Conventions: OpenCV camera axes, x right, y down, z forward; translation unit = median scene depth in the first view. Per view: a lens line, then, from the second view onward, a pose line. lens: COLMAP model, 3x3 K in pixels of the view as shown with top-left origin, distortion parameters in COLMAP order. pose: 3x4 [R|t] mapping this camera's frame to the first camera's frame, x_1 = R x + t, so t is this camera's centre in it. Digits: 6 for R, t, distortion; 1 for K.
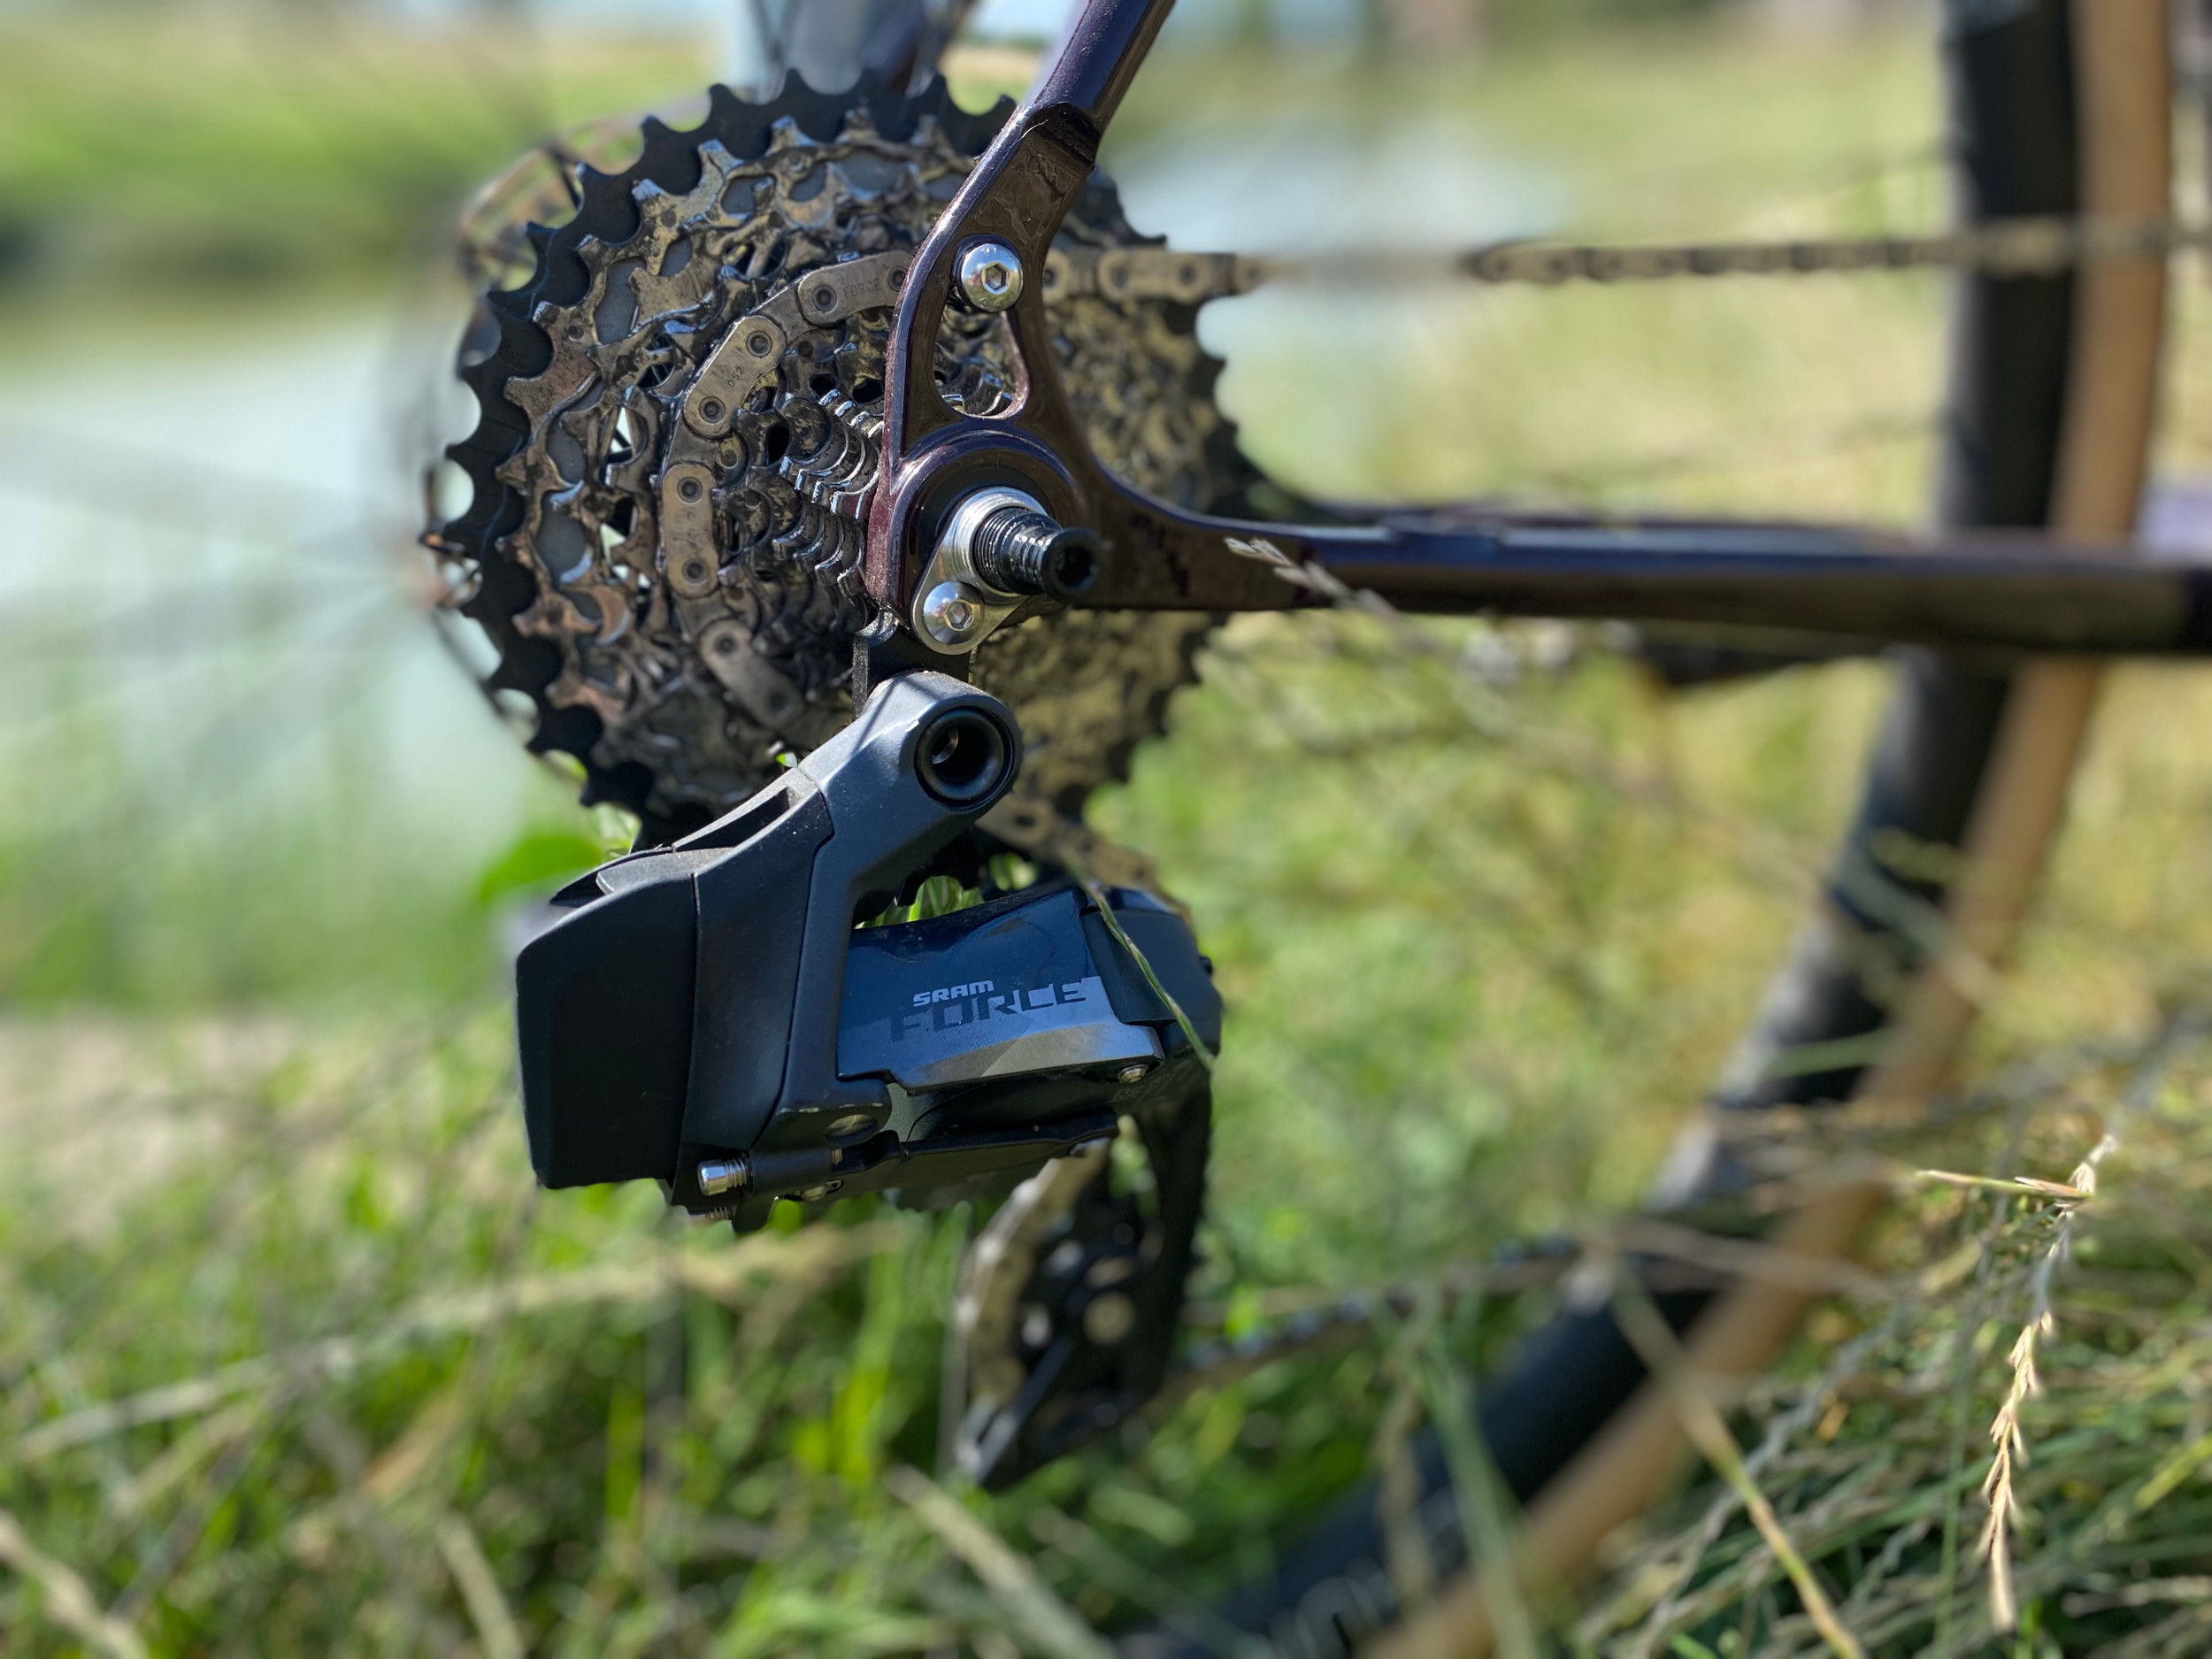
lens RADIAL K [[1728.9, 0, 1187.0], [0, 1728.9, 793.2], [0, 0, 1]] dist [0.134694, -0.309230]
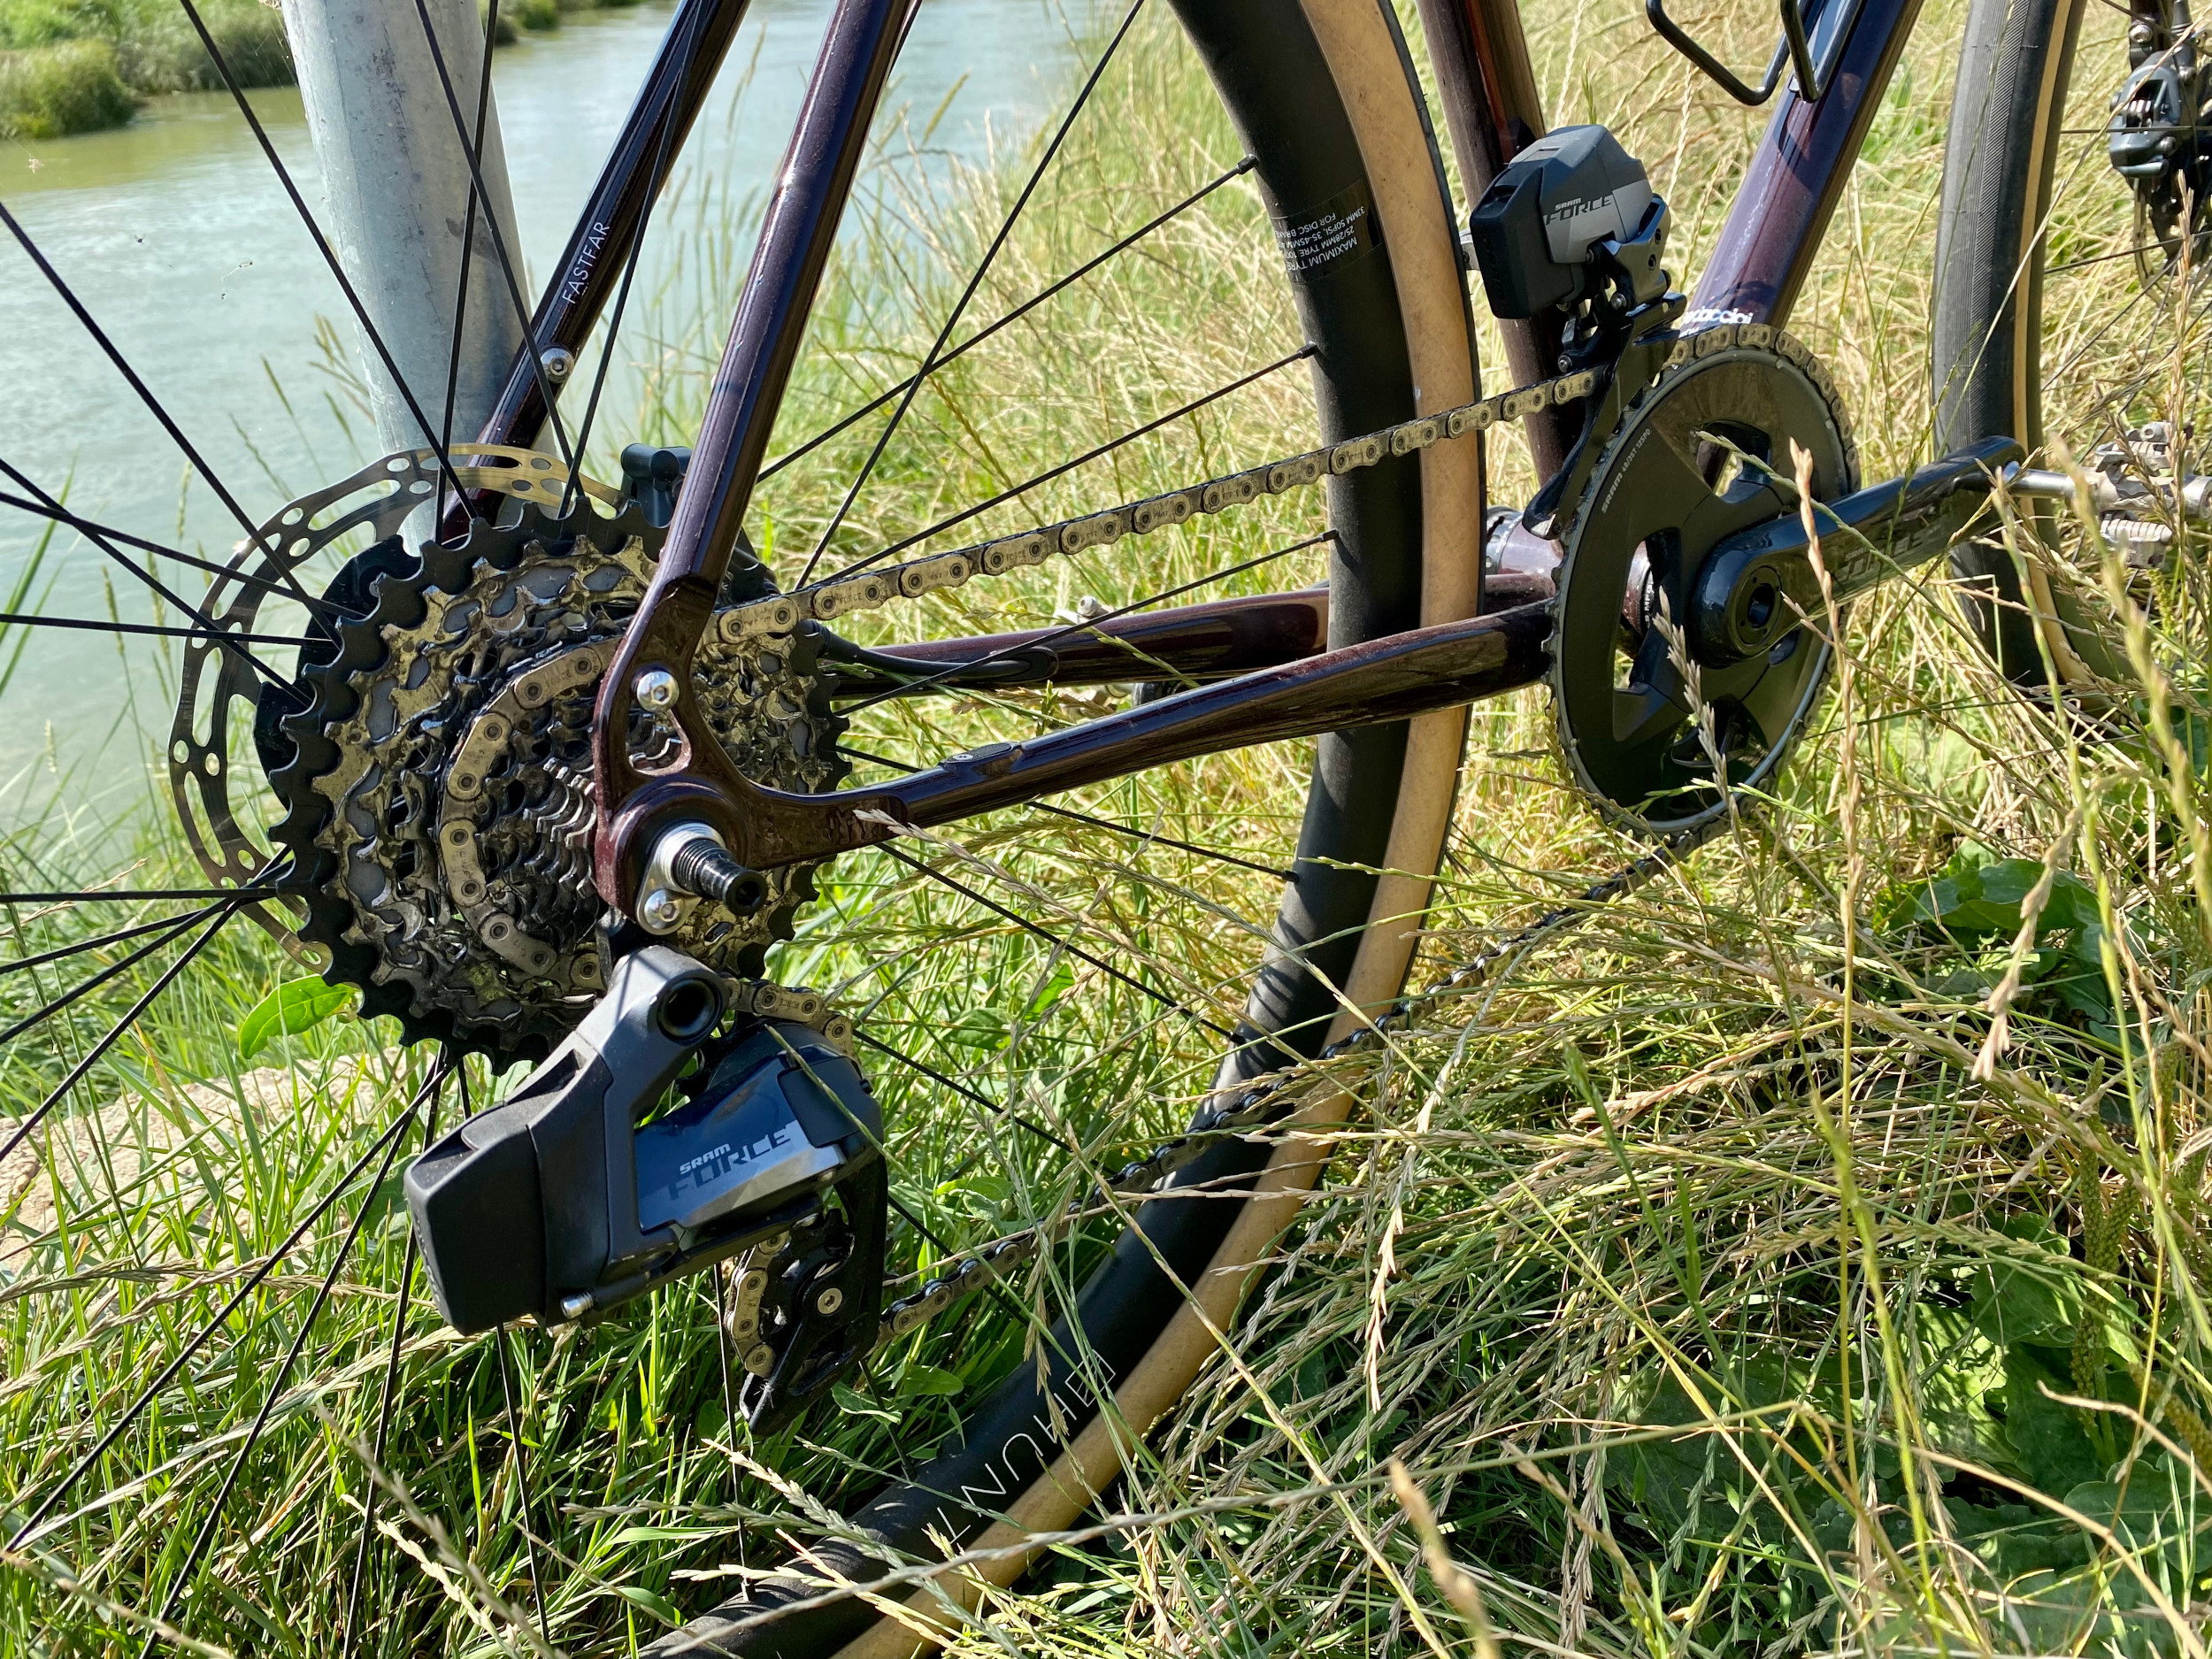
lens RADIAL K [[1740.4, 0, 1151.8], [0, 1740.4, 794.4], [0, 0, 1]] dist [0.002885, -0.005653]
pose [[0.972689, -0.142726, 0.183045, 0.013676], [0.122947, 0.985699, 0.115247, -0.303761], [-0.196876, -0.089595, 0.976326, -0.511385]]
